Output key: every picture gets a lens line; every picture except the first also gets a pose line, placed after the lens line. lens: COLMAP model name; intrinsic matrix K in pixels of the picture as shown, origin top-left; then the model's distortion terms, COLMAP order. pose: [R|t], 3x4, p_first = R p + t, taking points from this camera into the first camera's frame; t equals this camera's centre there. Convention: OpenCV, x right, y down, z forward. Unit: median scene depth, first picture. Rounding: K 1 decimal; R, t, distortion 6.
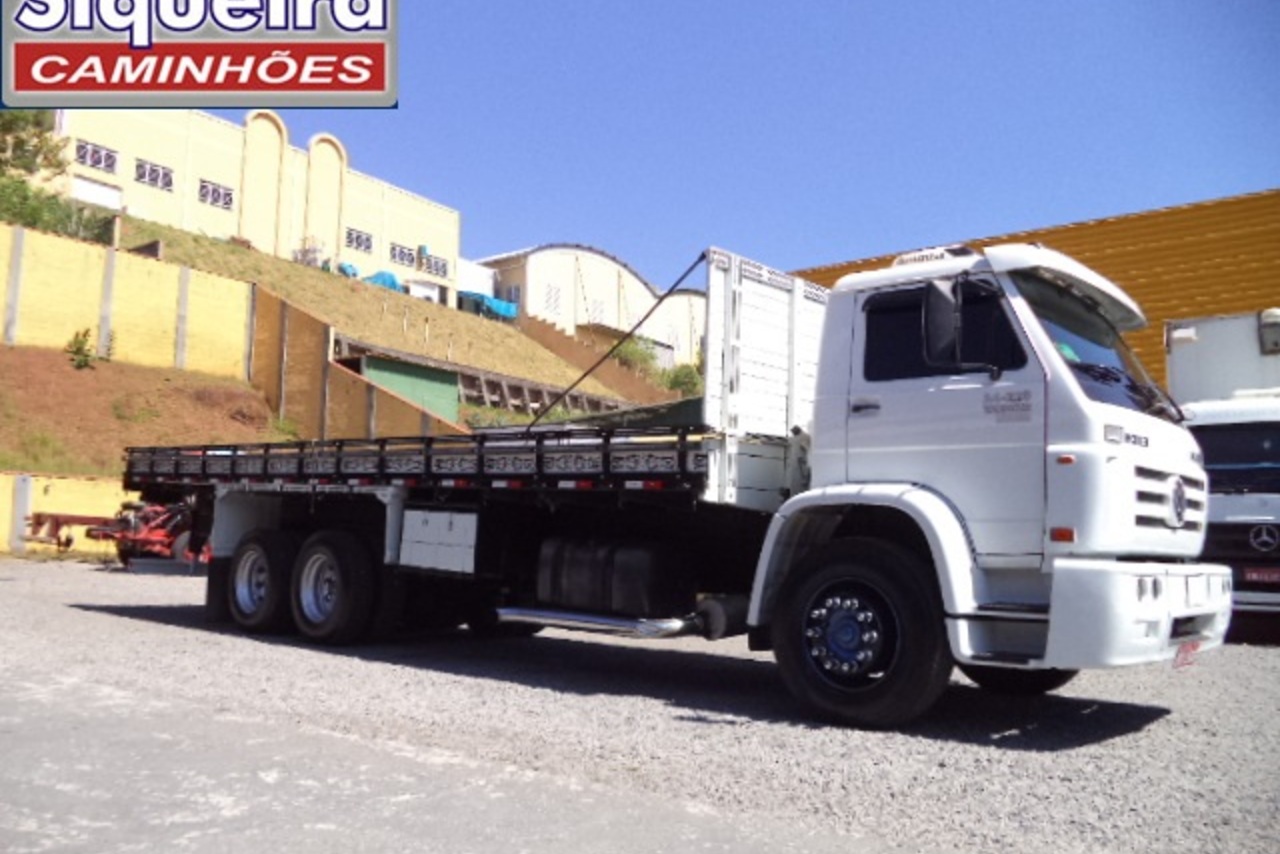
lens RADIAL K [[1017.5, 0, 640.0], [0, 1017.5, 427.0], [0, 0, 1]] dist [-0.040807, 0.003002]
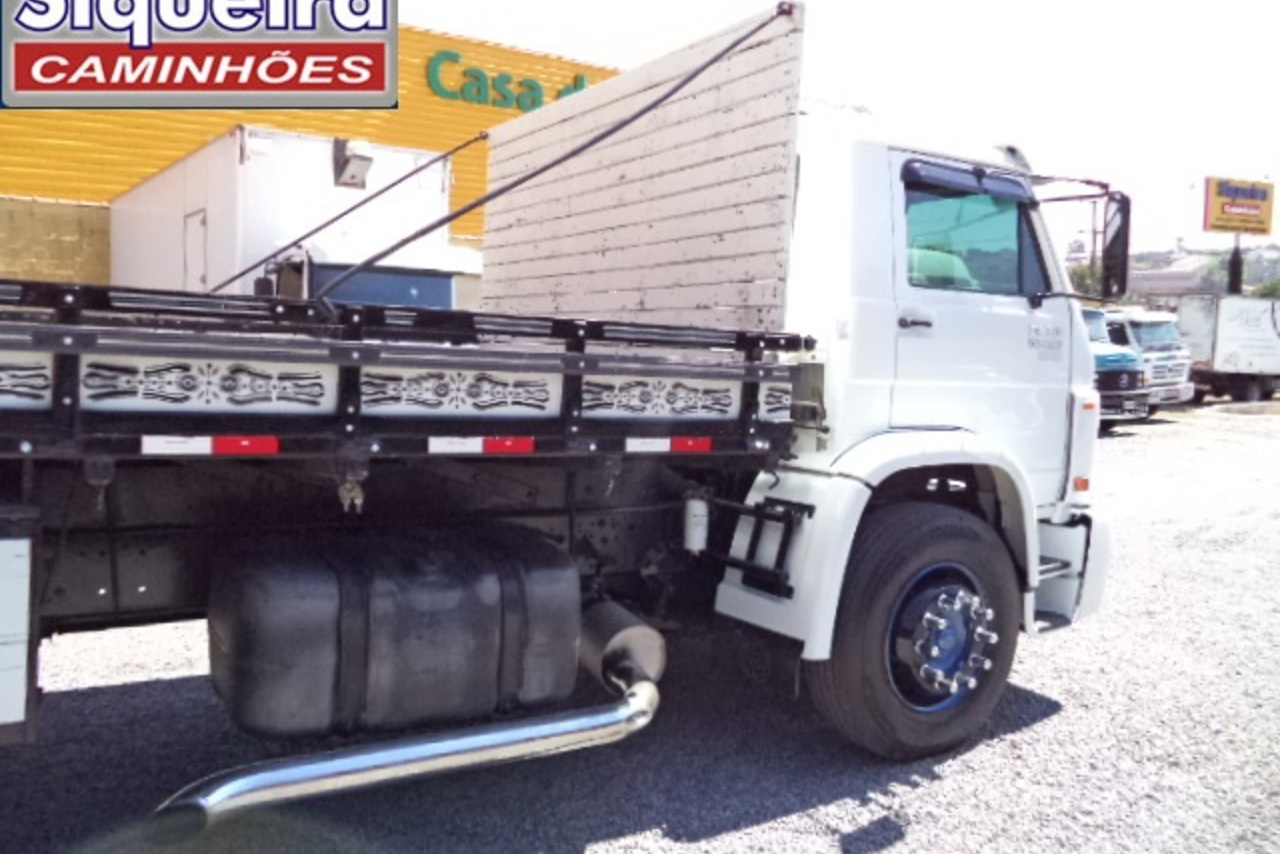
lens RADIAL K [[1017.5, 0, 640.0], [0, 1017.5, 427.0], [0, 0, 1]] dist [-0.040807, 0.003002]
pose [[0.302117, -0.083776, 0.949582, -0.424266], [-0.121736, 0.984584, 0.125595, -0.010887], [-0.945466, -0.153543, 0.287262, 0.784329]]
